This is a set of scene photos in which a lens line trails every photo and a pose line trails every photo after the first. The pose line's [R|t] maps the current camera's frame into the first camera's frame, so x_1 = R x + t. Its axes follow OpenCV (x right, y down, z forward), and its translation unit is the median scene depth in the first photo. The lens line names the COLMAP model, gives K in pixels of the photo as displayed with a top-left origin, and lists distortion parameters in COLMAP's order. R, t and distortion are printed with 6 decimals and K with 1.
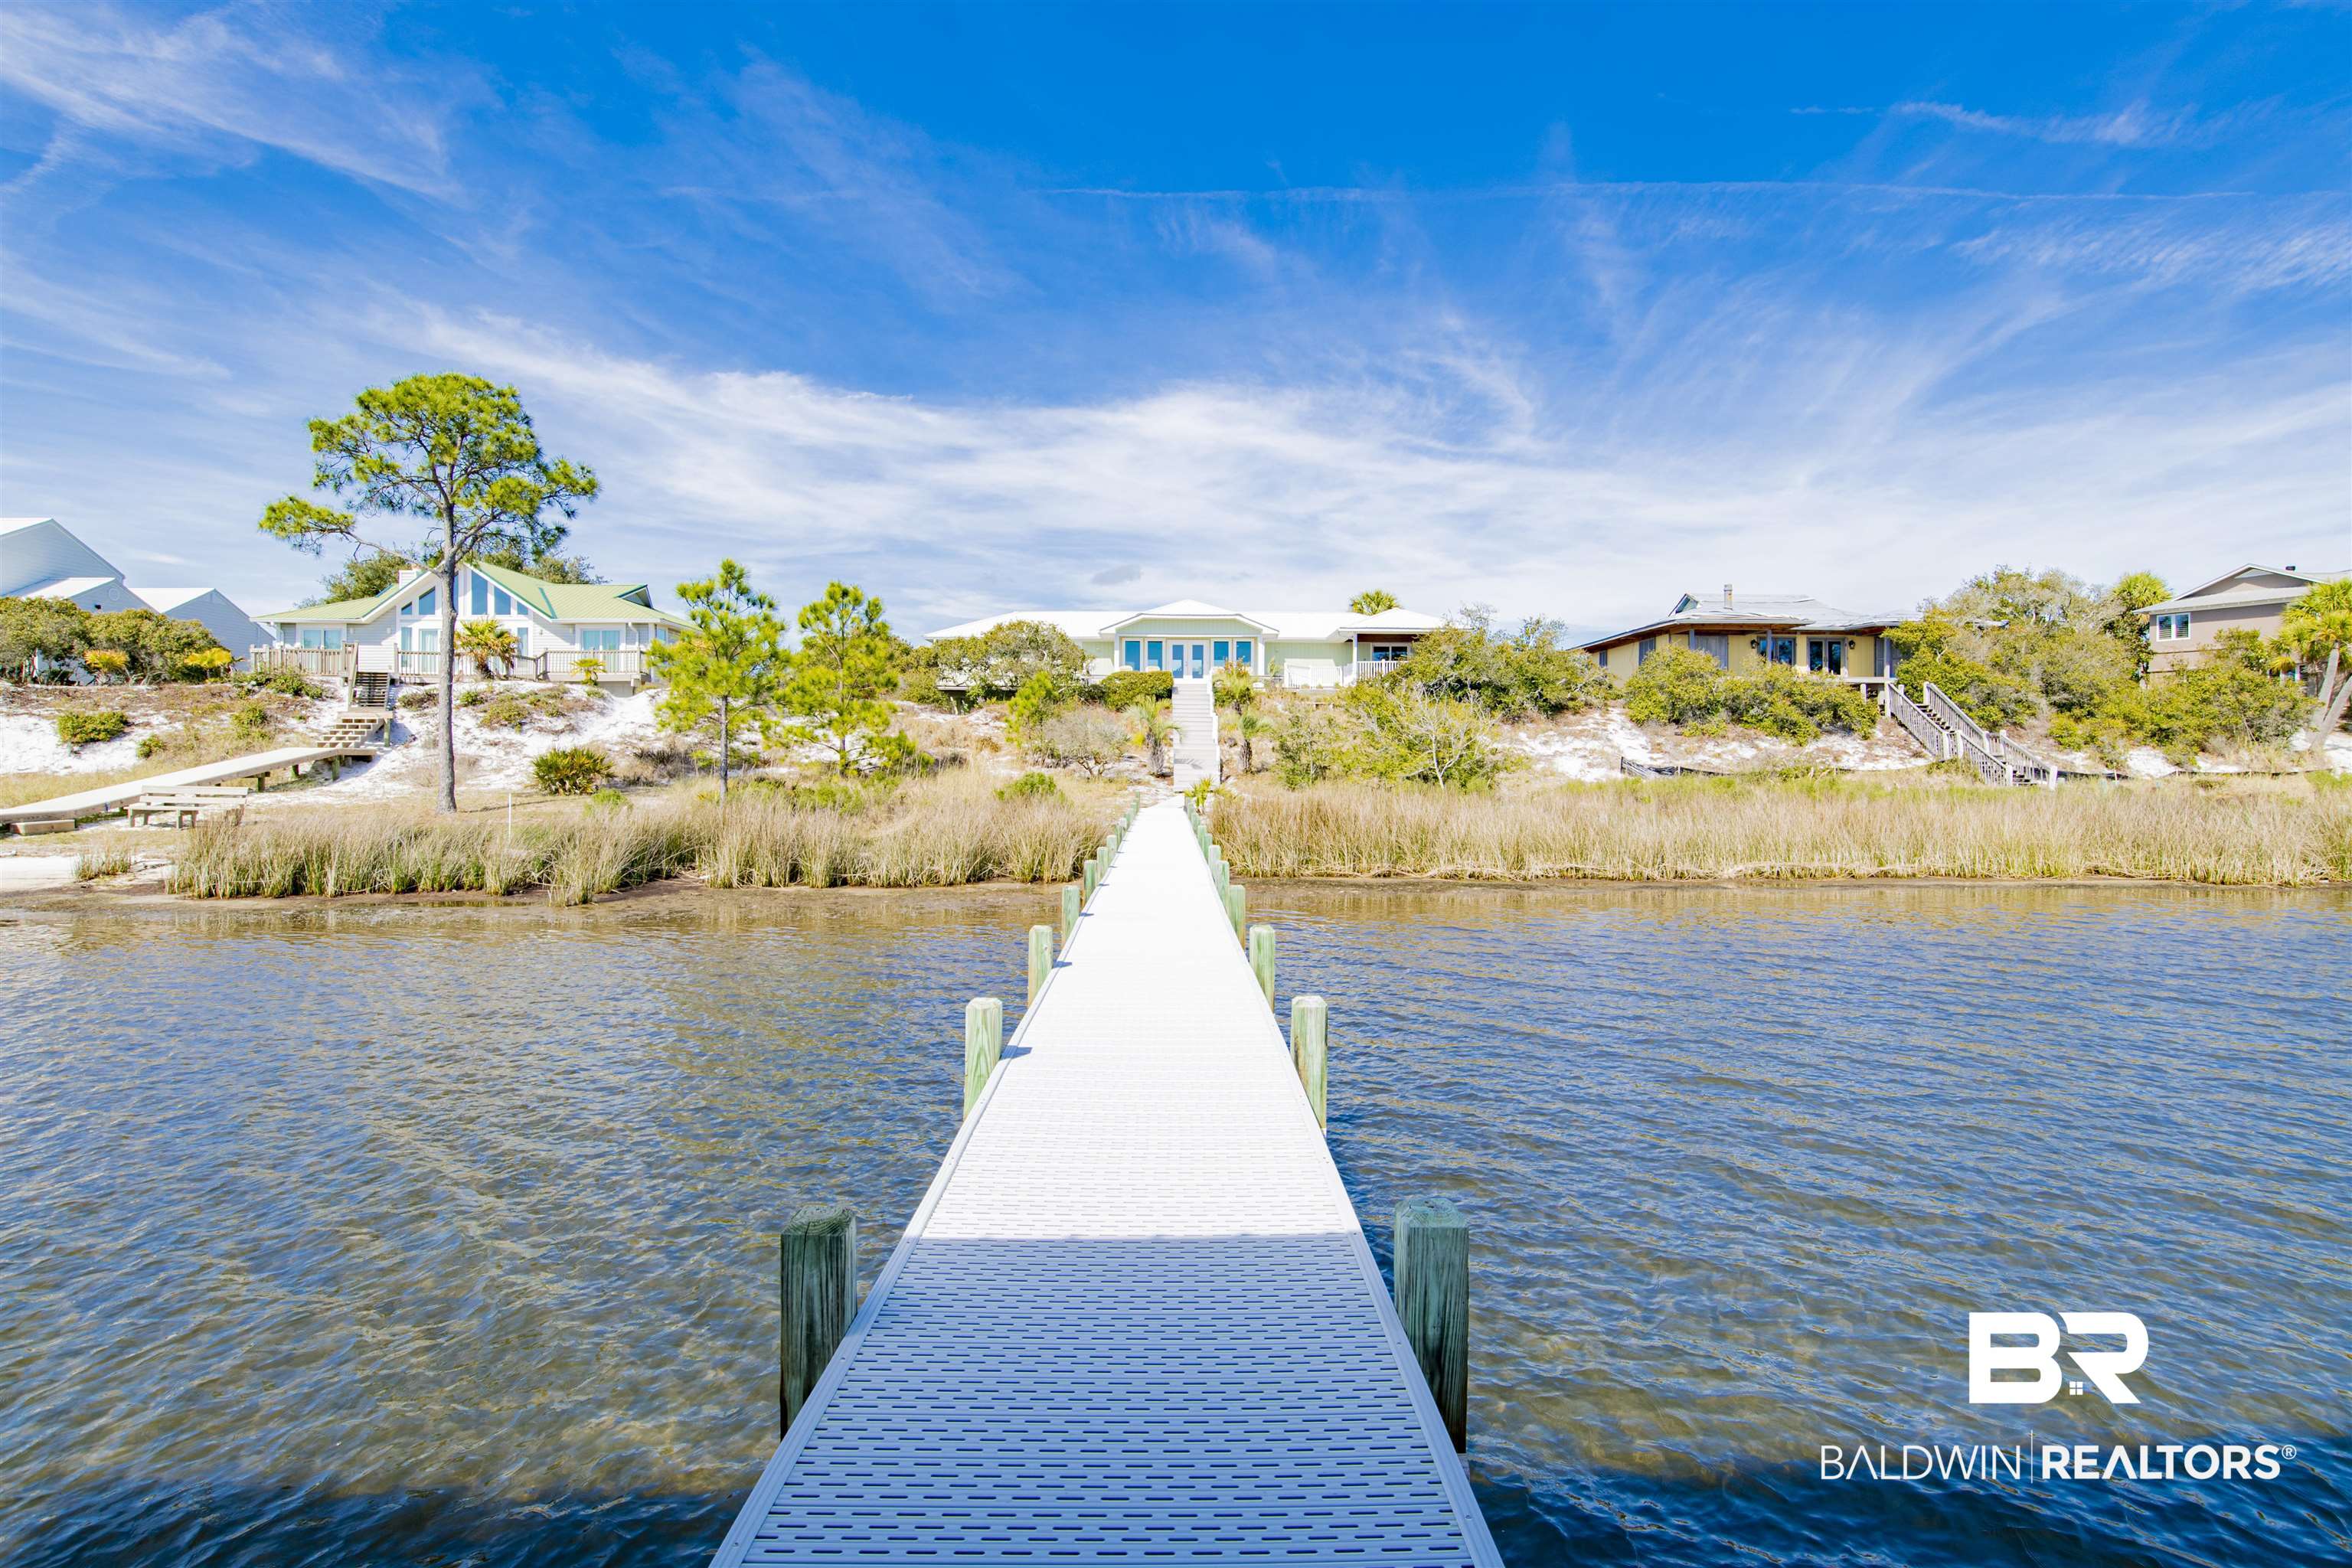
lens RADIAL K [[1212.1, 0, 1184.1], [0, 1212.1, 773.1], [0, 0, 1]] dist [-0.067845, 0.034115]
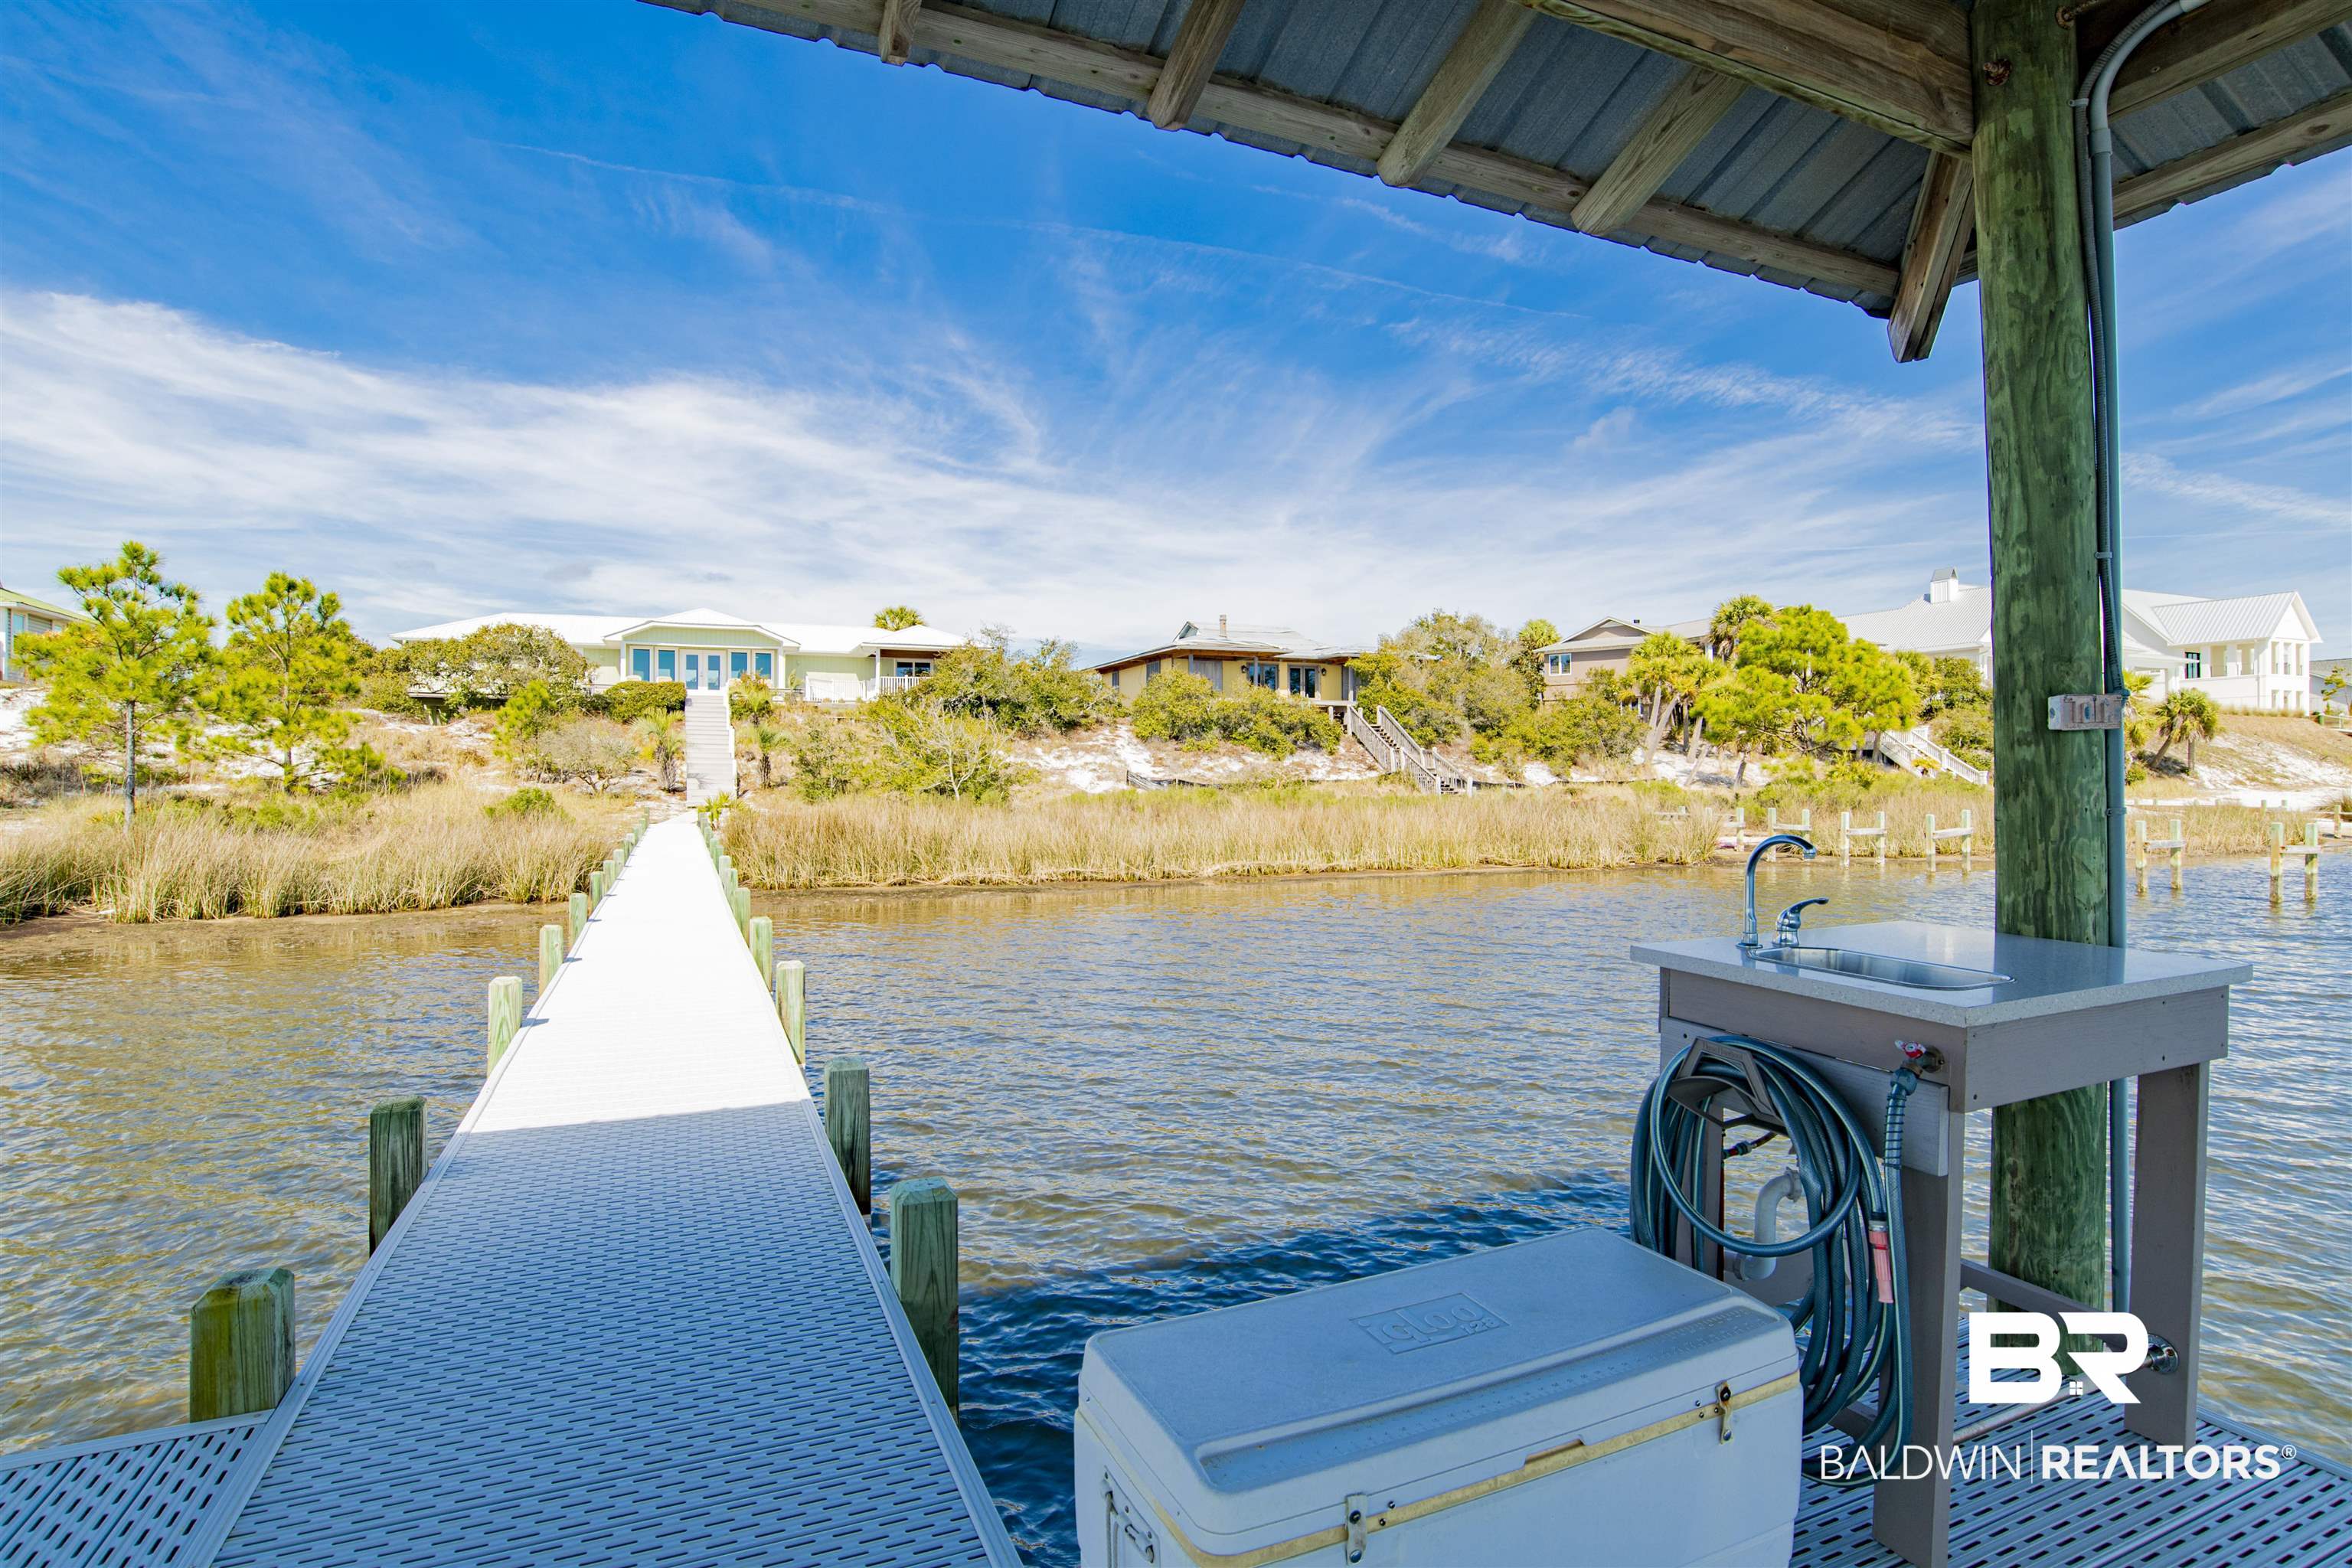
lens RADIAL K [[1212.1, 0, 1184.1], [0, 1212.1, 773.1], [0, 0, 1]] dist [-0.067845, 0.034115]
pose [[0.927512, -0.002220, 0.373786, 0.001851], [0.006481, 0.999928, -0.010143, 0.000473], [-0.373737, 0.011830, 0.927459, -0.037902]]
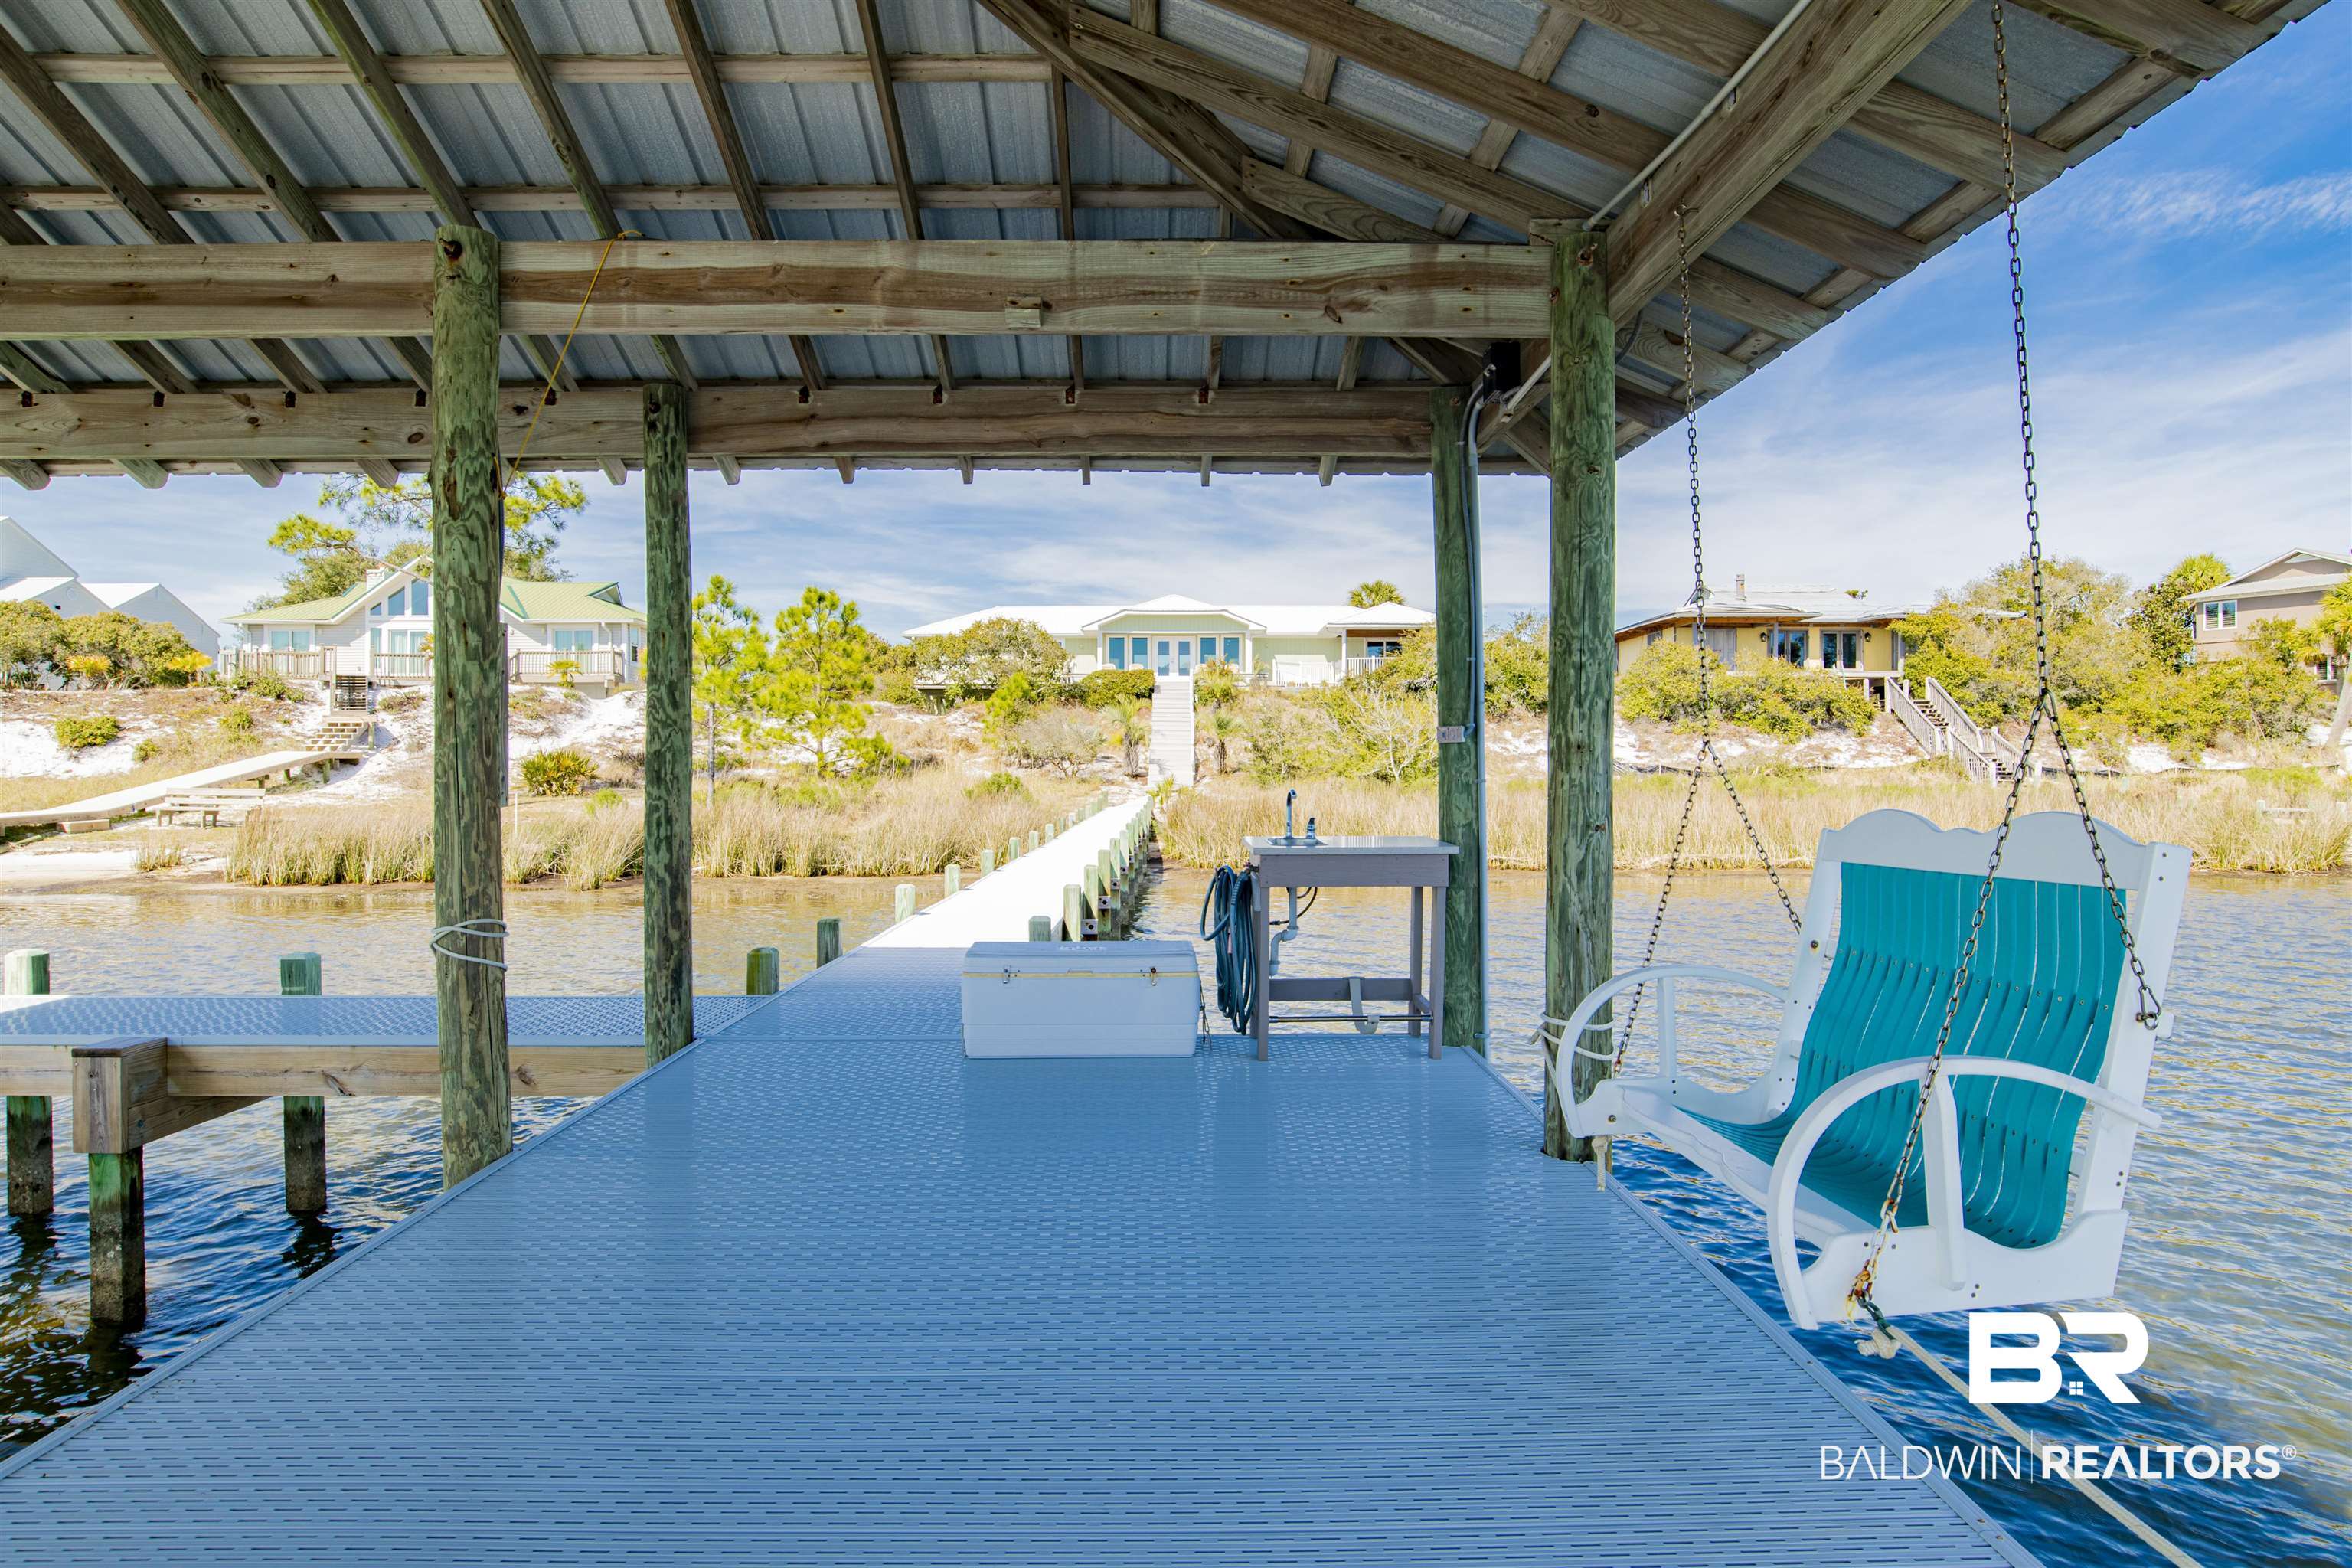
lens RADIAL K [[1380.5, 0, 1179.7], [0, 1380.5, 779.8], [0, 0, 1]] dist [-0.043627, 0.002740]
pose [[0.999839, -0.003356, -0.017613, 0.036652], [0.003417, 0.999988, 0.003402, 0.001525], [0.017602, -0.003462, 0.999839, -0.141111]]
